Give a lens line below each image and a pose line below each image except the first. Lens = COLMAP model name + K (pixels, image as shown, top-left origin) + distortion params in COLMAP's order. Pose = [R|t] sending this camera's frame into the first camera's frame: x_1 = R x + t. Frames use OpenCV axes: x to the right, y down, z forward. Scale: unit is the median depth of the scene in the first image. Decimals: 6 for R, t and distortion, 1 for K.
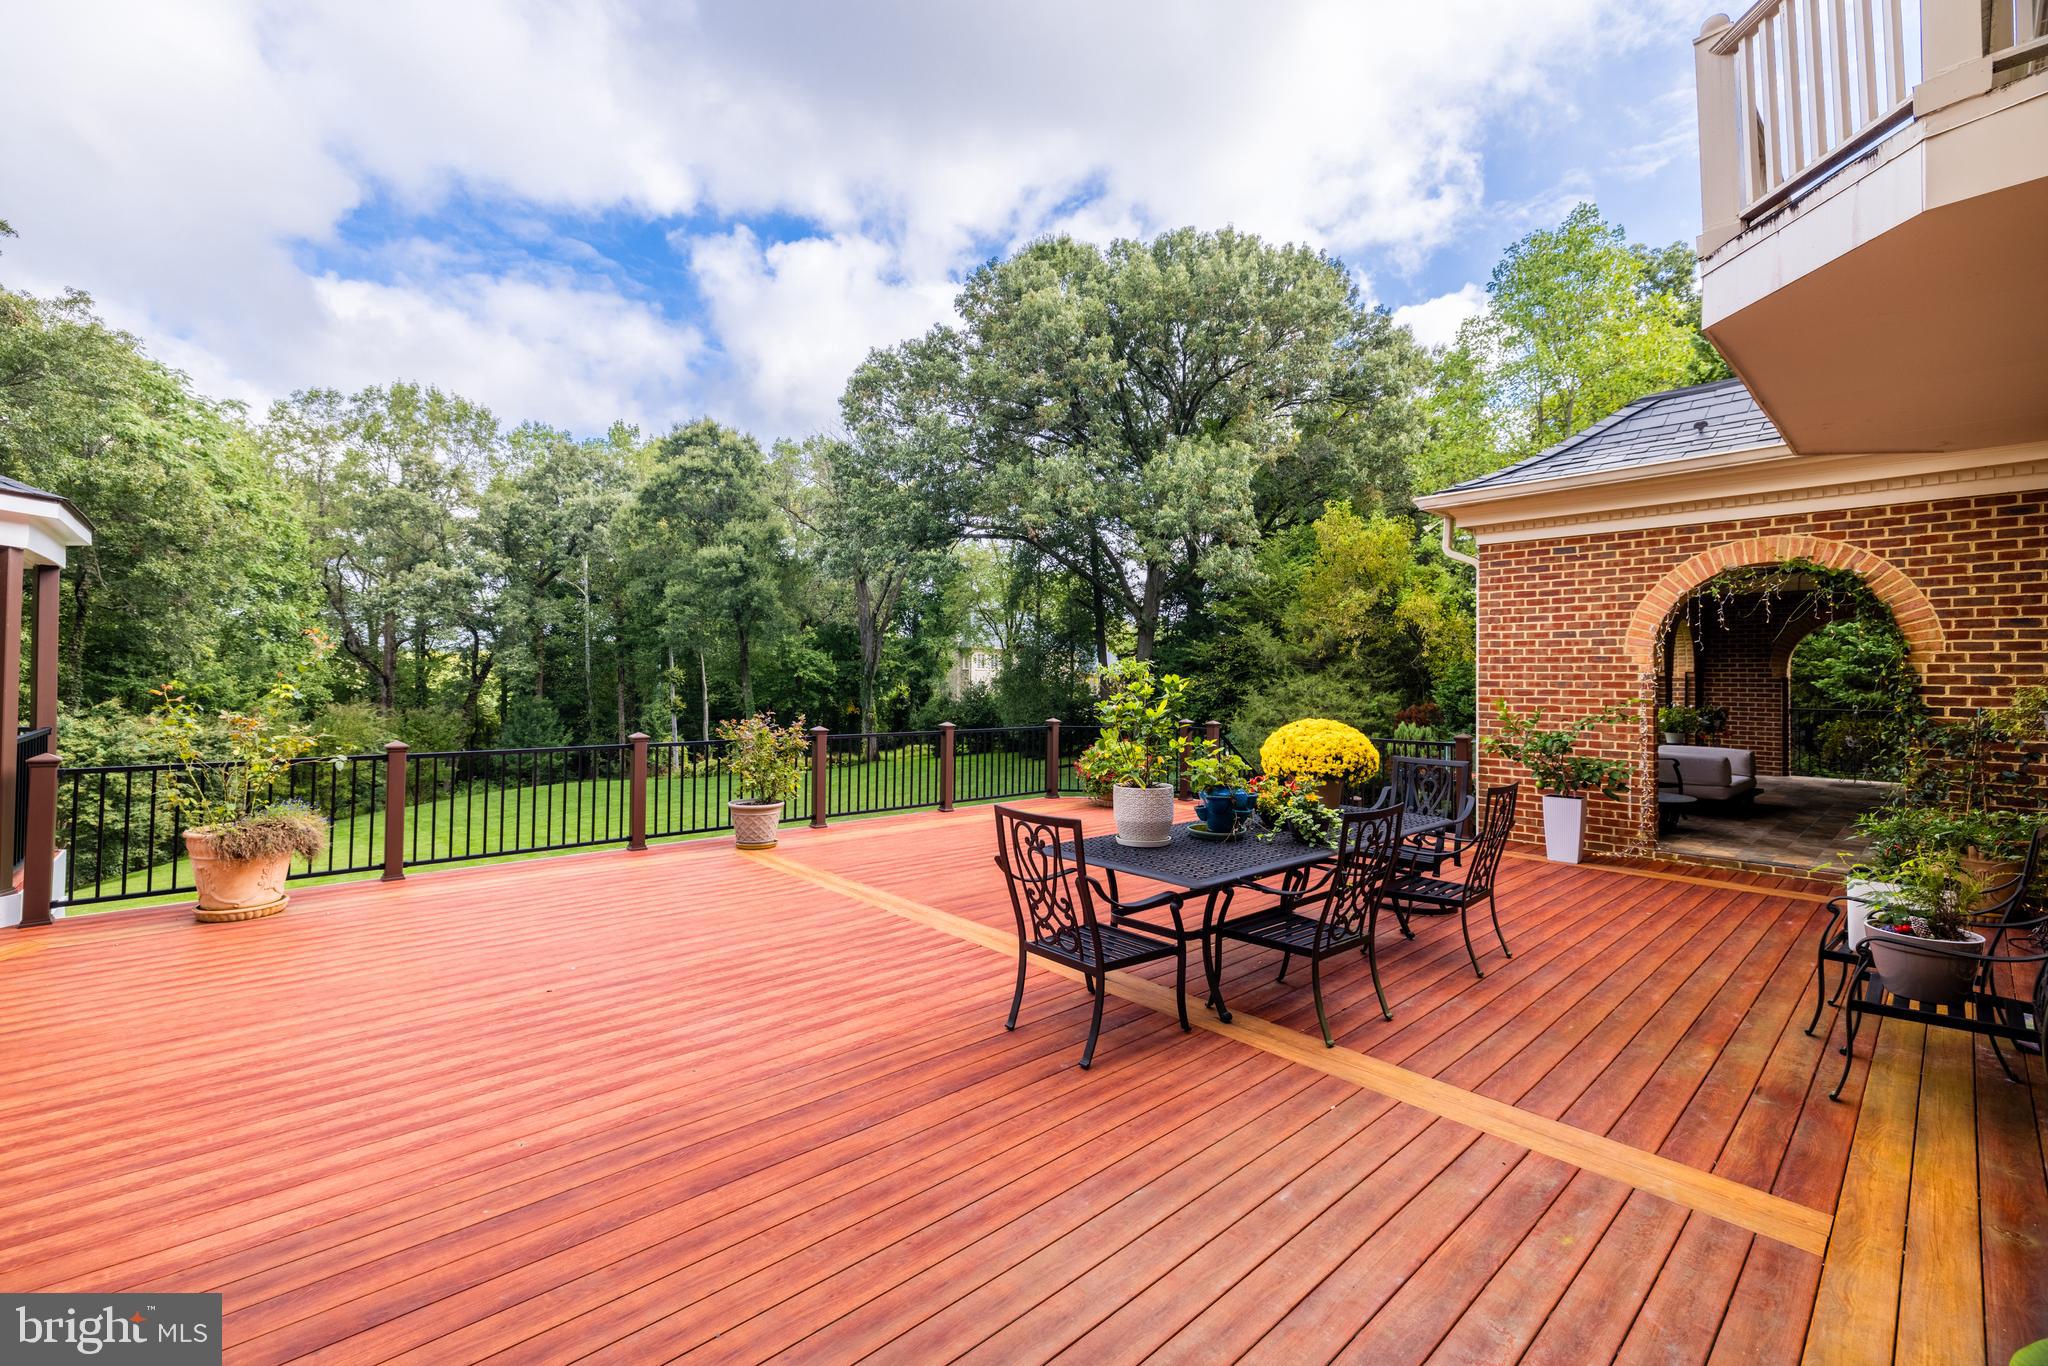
lens RADIAL K [[855.2, 0, 1012.6], [0, 855.2, 668.1], [0, 0, 1]] dist [-0.001297, 0.000032]
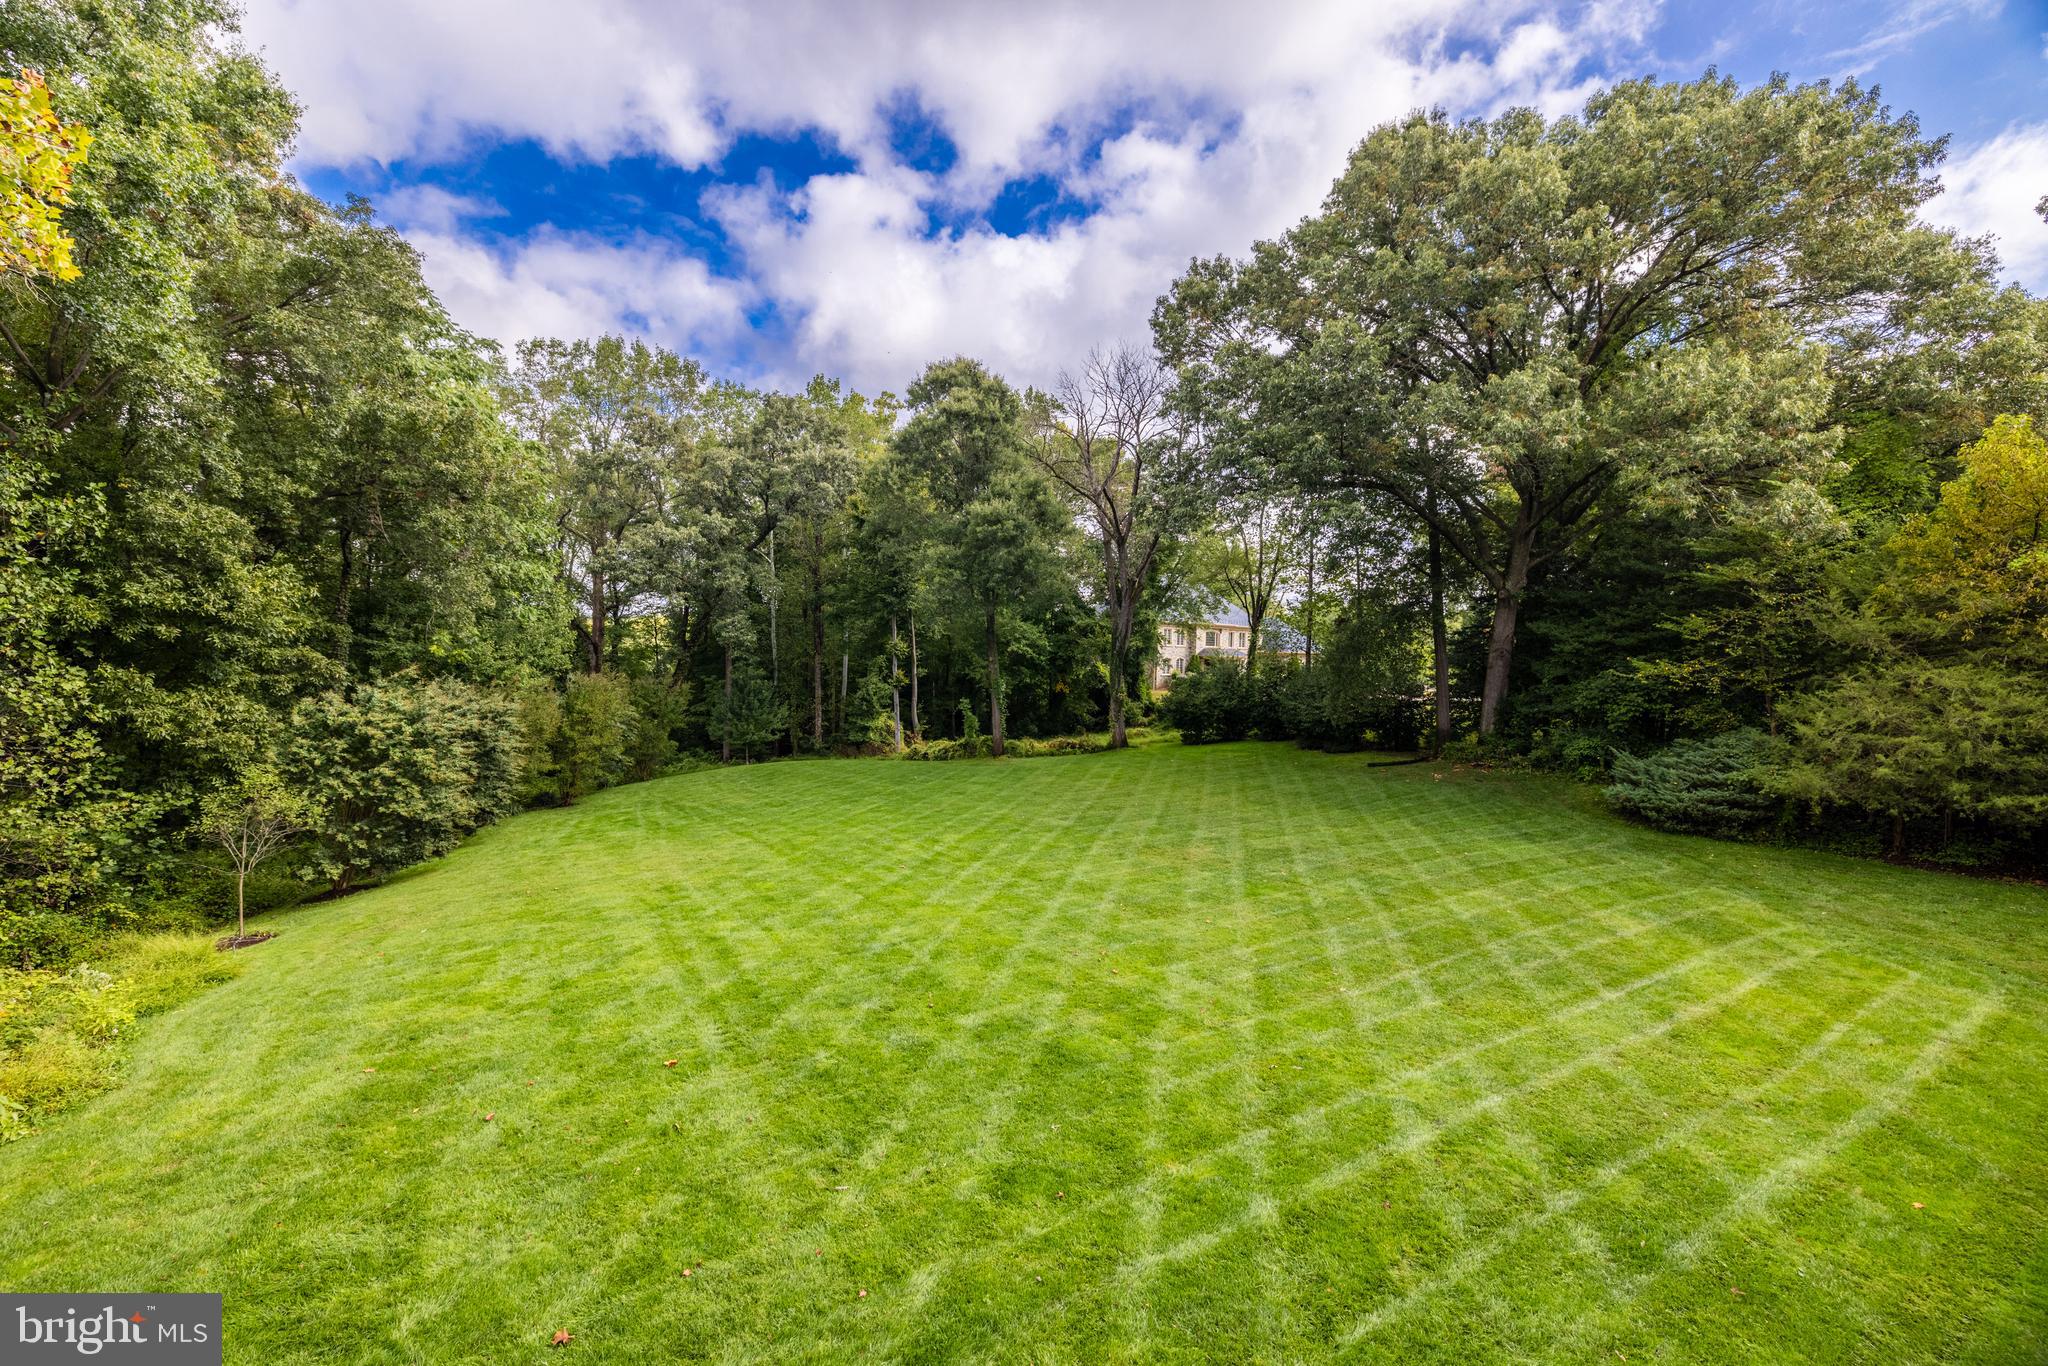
lens RADIAL K [[855.2, 0, 1012.6], [0, 855.2, 668.1], [0, 0, 1]] dist [-0.001297, 0.000032]
pose [[0.993553, 0.019092, -0.111749, -0.316272], [-0.015796, 0.999416, 0.030311, 0.001668], [0.112262, -0.028350, 0.993274, 0.187515]]
